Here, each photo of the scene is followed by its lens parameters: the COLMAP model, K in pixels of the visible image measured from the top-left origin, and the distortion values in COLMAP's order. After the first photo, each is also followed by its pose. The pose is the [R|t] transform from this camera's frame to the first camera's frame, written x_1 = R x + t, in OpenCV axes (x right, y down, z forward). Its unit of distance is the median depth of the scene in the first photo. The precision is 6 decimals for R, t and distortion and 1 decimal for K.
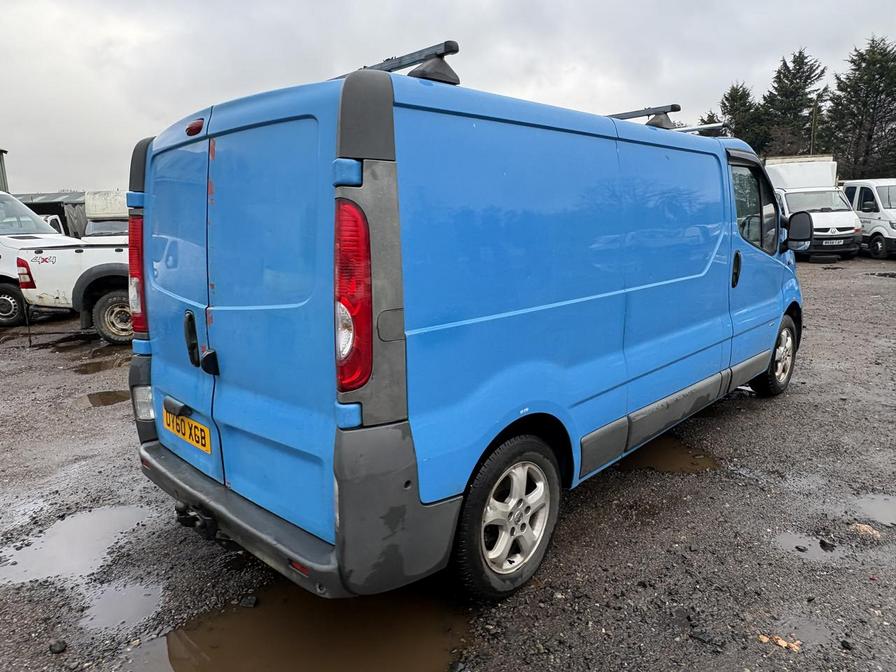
lens RADIAL K [[599.5, 0, 446.9], [0, 599.5, 337.7], [0, 0, 1]] dist [0.000051, 0.003445]
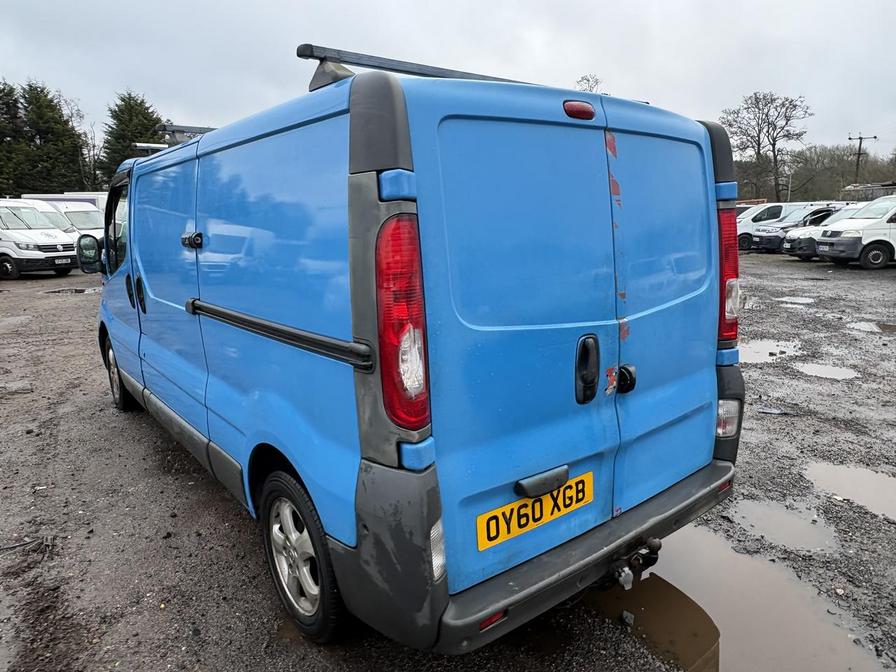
lens RADIAL K [[599.5, 0, 449.8], [0, 599.5, 342.1], [0, 0, 1]] dist [0.000051, 0.003445]
pose [[0.131803, -0.175469, 0.975622, -0.178524], [0.205144, 0.967730, 0.146335, -0.027567], [-0.969816, 0.180855, 0.163547, 0.150788]]
